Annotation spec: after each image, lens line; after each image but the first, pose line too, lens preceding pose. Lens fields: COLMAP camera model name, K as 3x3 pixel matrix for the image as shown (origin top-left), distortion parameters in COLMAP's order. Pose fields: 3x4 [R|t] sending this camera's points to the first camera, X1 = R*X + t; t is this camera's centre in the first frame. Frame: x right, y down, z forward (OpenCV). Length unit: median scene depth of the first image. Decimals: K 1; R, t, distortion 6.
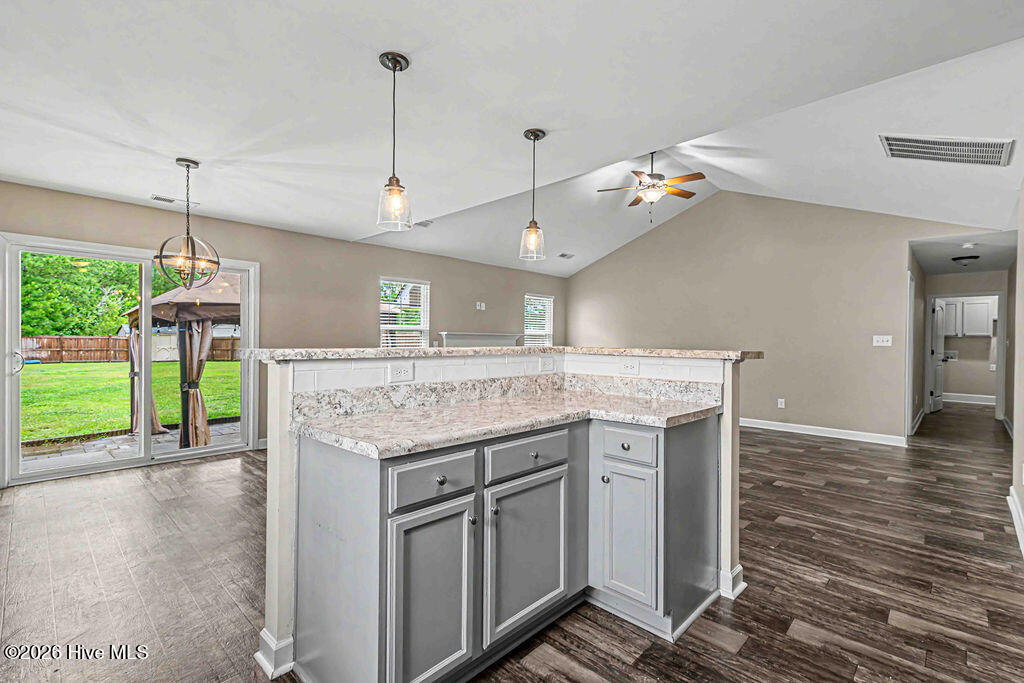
lens RADIAL K [[470.6, 0, 526.4], [0, 470.6, 343.4], [0, 0, 1]] dist [0.016523, -0.000274]
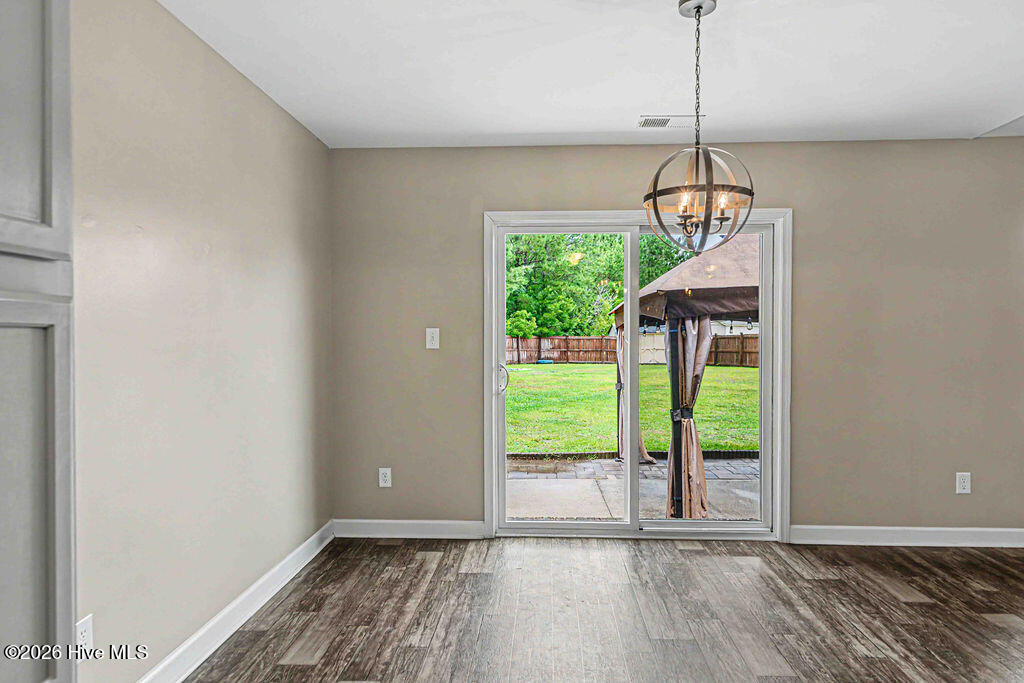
lens RADIAL K [[625.4, 0, 512.0], [0, 625.4, 341.5], [0, 0, 1]] dist [0.006870, 0.000011]
pose [[0.649119, -0.002335, -0.760683, -0.138417], [0.000814, 0.999997, -0.002375, -0.008196], [0.760686, 0.000923, 0.649119, 0.173062]]
